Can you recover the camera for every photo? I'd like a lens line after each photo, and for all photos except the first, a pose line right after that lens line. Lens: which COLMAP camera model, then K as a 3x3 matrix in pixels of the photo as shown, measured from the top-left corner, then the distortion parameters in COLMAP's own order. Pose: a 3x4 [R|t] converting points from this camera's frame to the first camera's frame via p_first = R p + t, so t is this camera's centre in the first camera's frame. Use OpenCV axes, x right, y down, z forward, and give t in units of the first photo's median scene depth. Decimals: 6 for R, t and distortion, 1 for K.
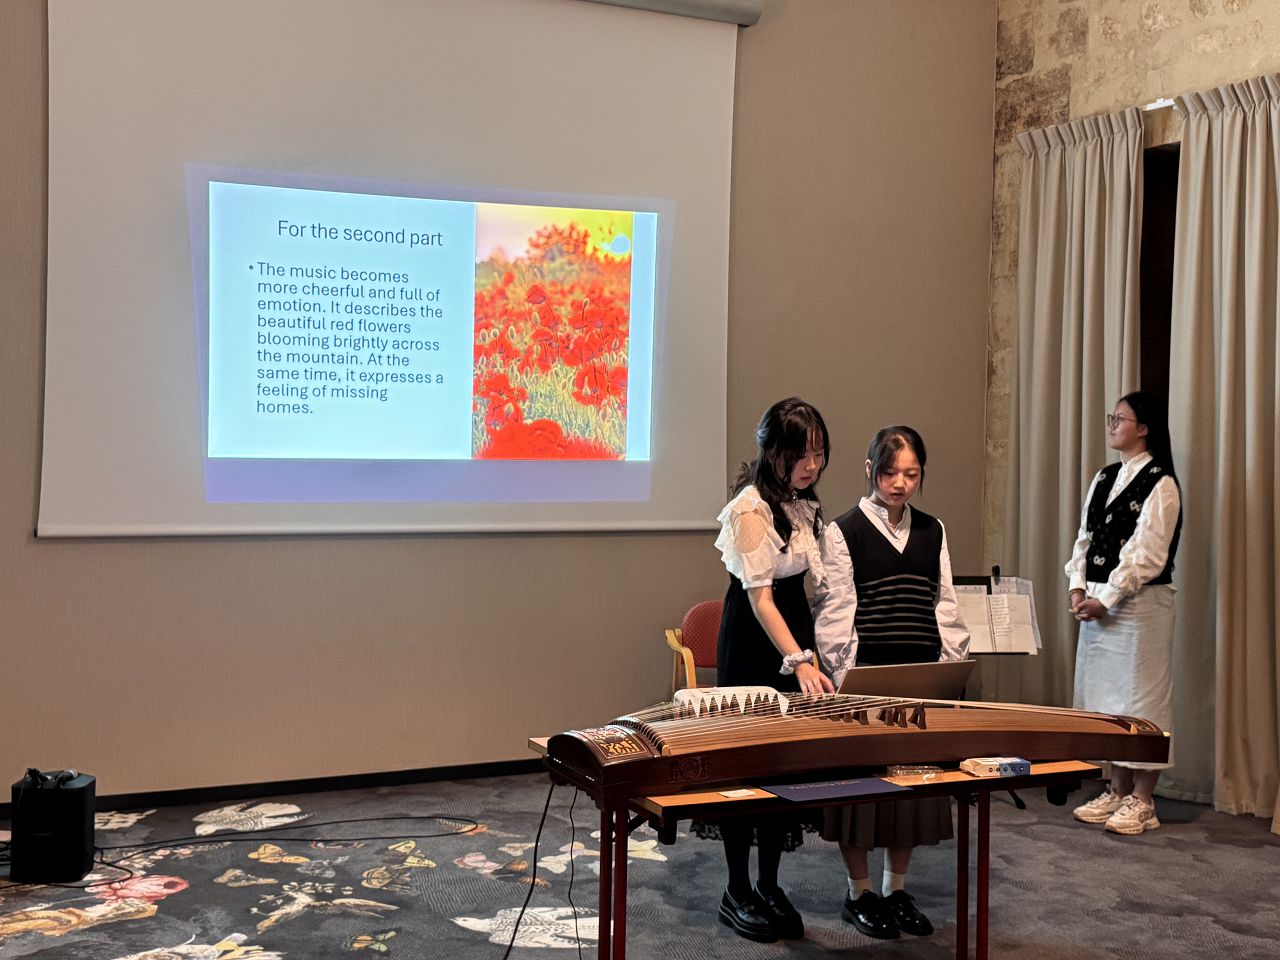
lens RADIAL K [[1590.9, 0, 646.4], [0, 1590.9, 483.4], [0, 0, 1]] dist [0.098906, 0.000000]
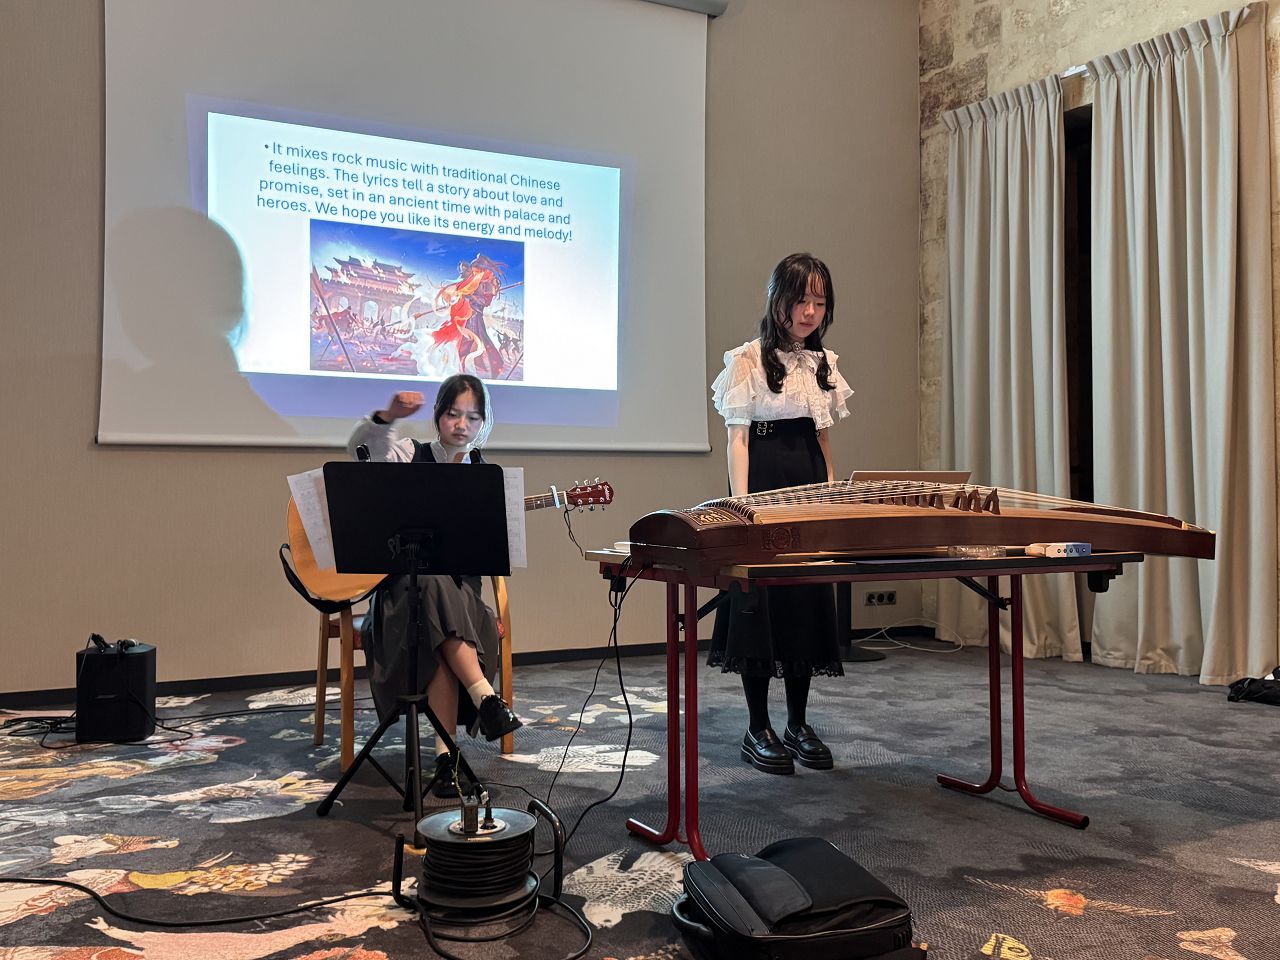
lens RADIAL K [[1232.2, 0, 642.3], [0, 1232.2, 479.2], [0, 0, 1]] dist [0.069634, 0.000000]
pose [[0.998460, -0.022190, 0.050838, -0.047767], [0.024169, 0.998961, -0.038647, 0.091211], [-0.049928, 0.039817, 0.997959, 0.125211]]
